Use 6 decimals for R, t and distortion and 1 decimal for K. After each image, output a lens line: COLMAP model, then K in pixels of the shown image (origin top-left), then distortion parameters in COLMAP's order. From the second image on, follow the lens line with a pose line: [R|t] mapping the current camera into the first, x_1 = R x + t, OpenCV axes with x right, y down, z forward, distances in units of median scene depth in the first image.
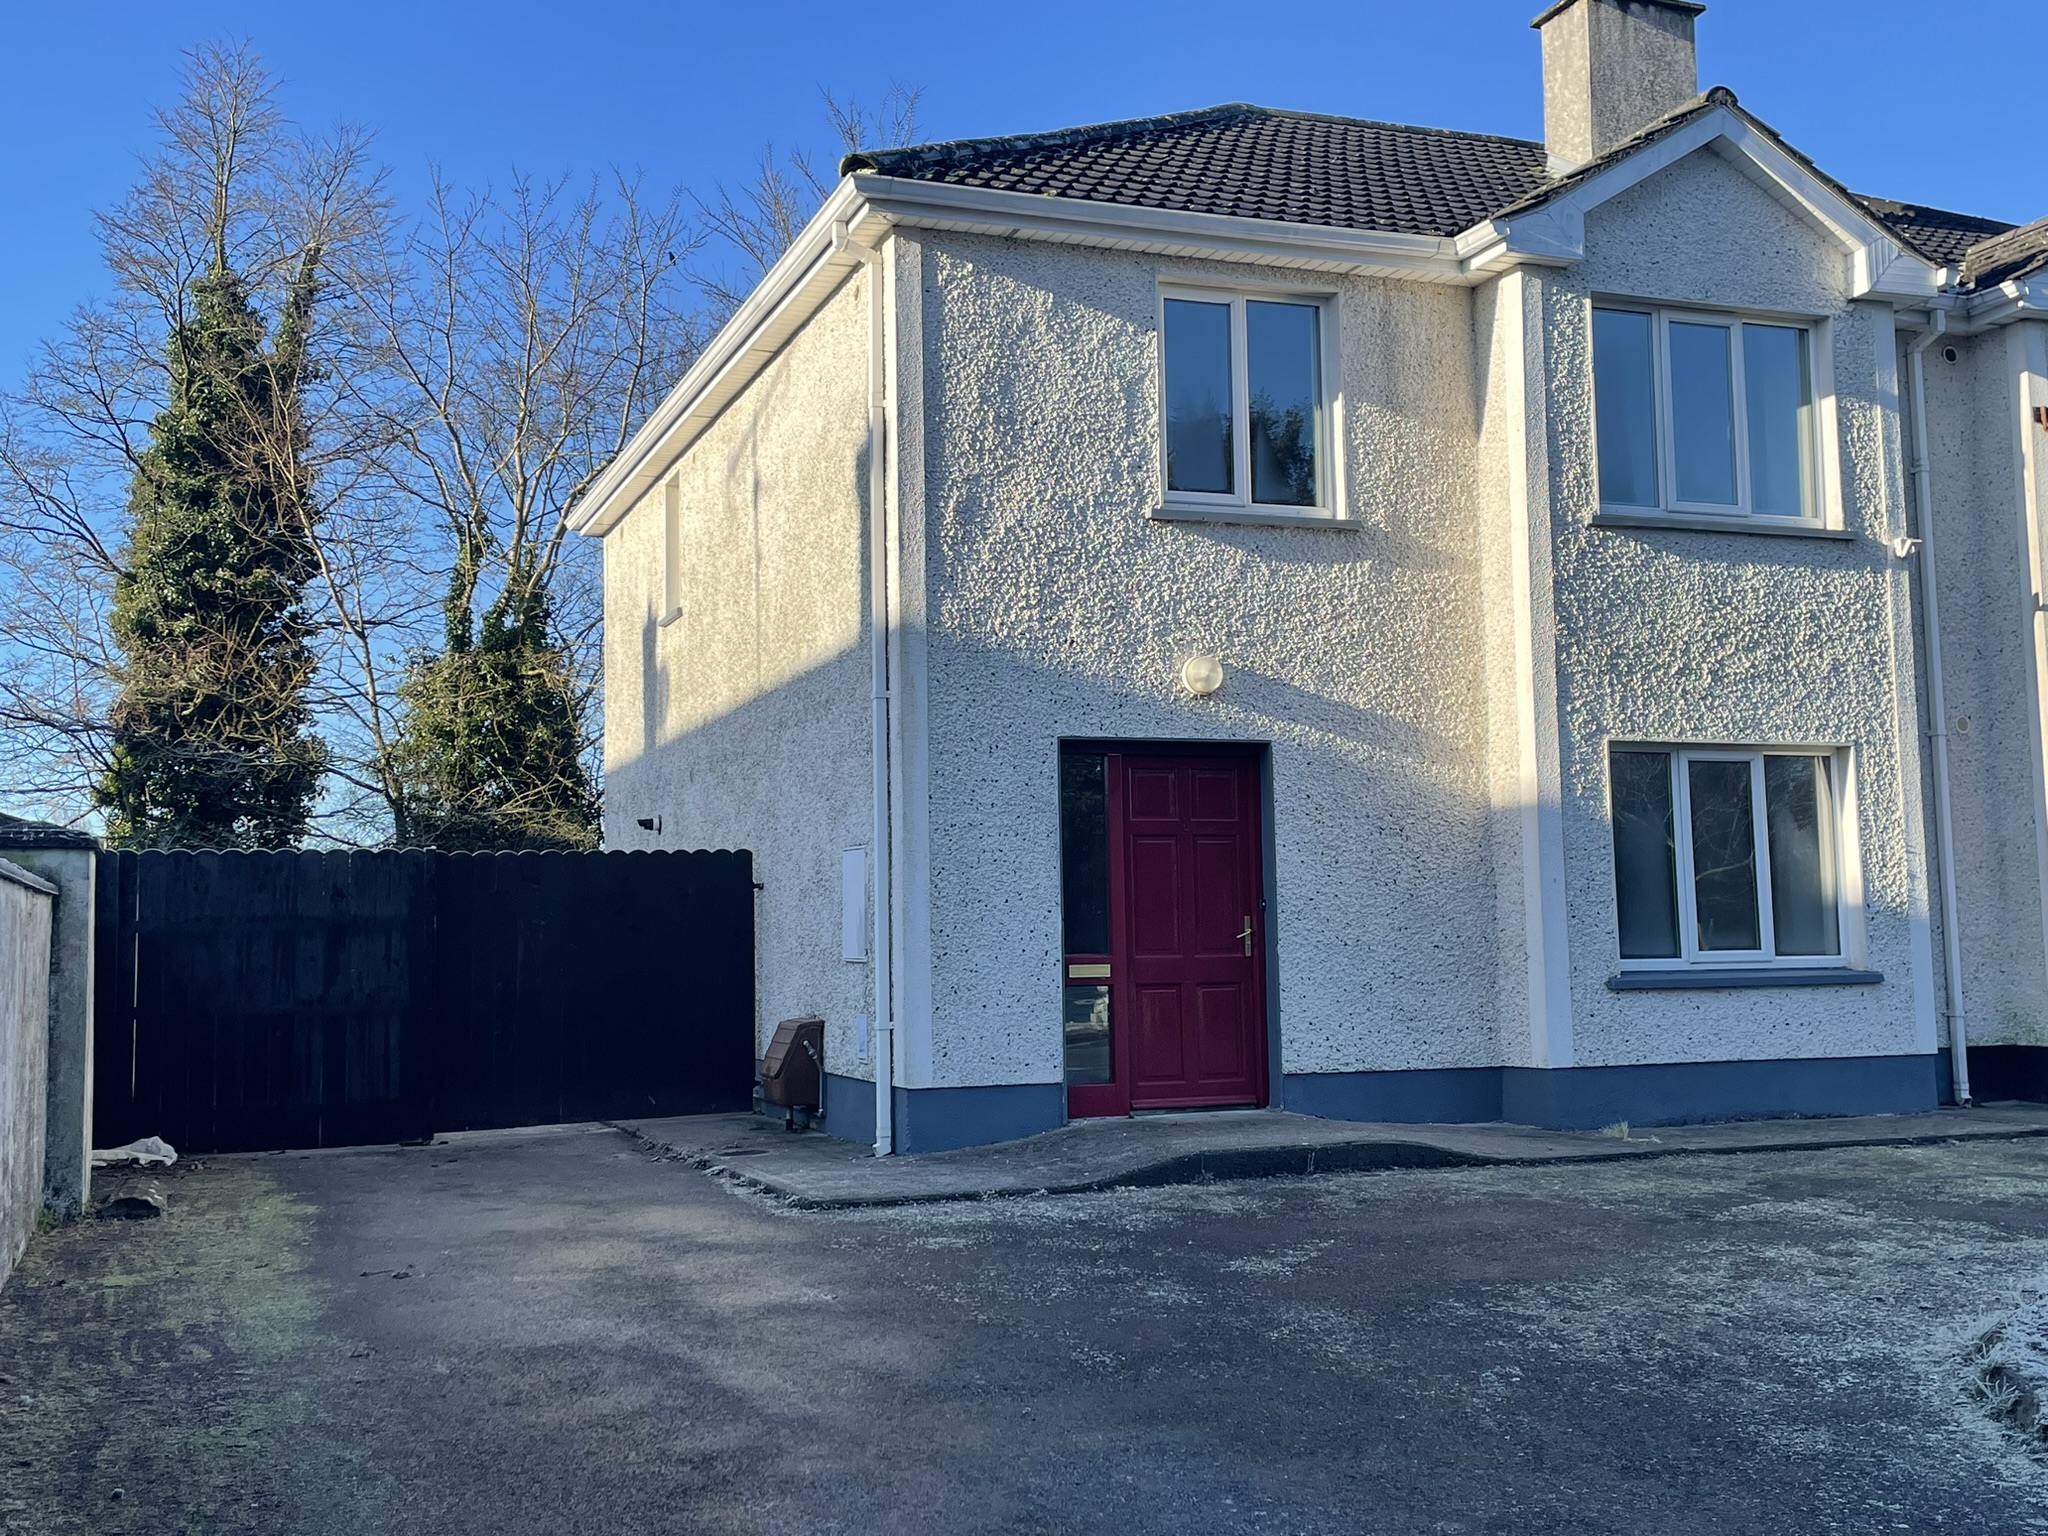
lens RADIAL K [[2080.4, 0, 1024.0], [0, 2080.4, 768.0], [0, 0, 1]] dist [0.127982, -0.004776]
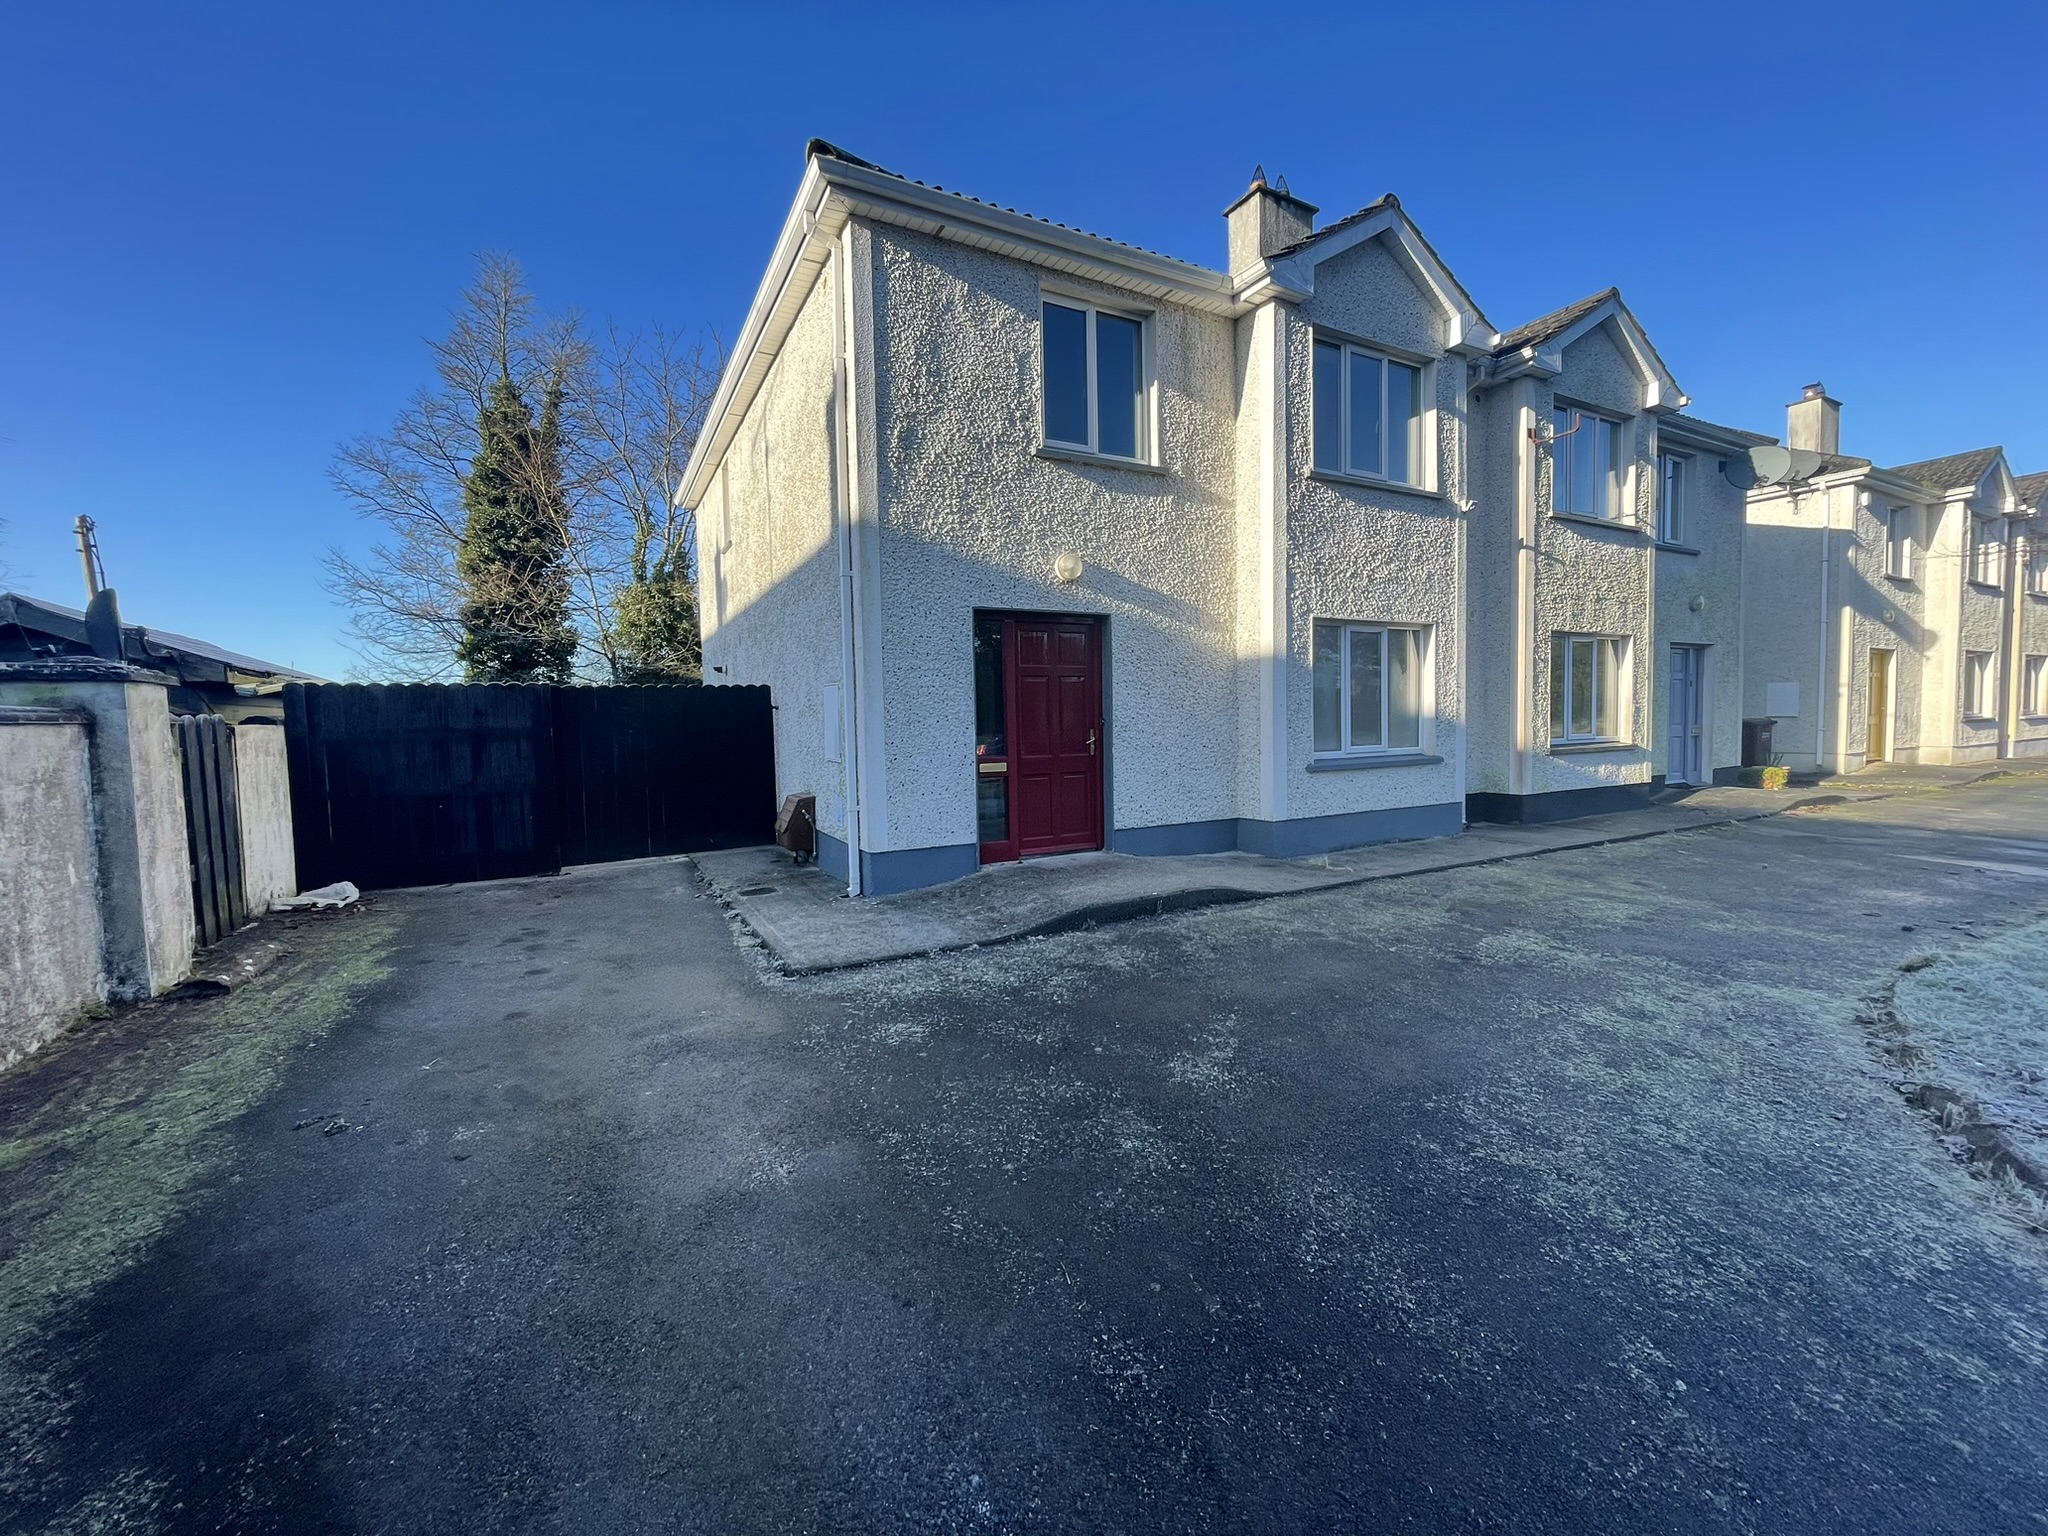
lens RADIAL K [[821.1, 0, 1022.5], [0, 821.1, 758.3], [0, 0, 1]] dist [-0.000413, -0.000102]
pose [[0.992226, -0.008756, 0.124143, -0.019346], [-0.007325, 0.991684, 0.128486, 0.014640], [-0.124236, -0.128396, 0.983911, 0.395212]]
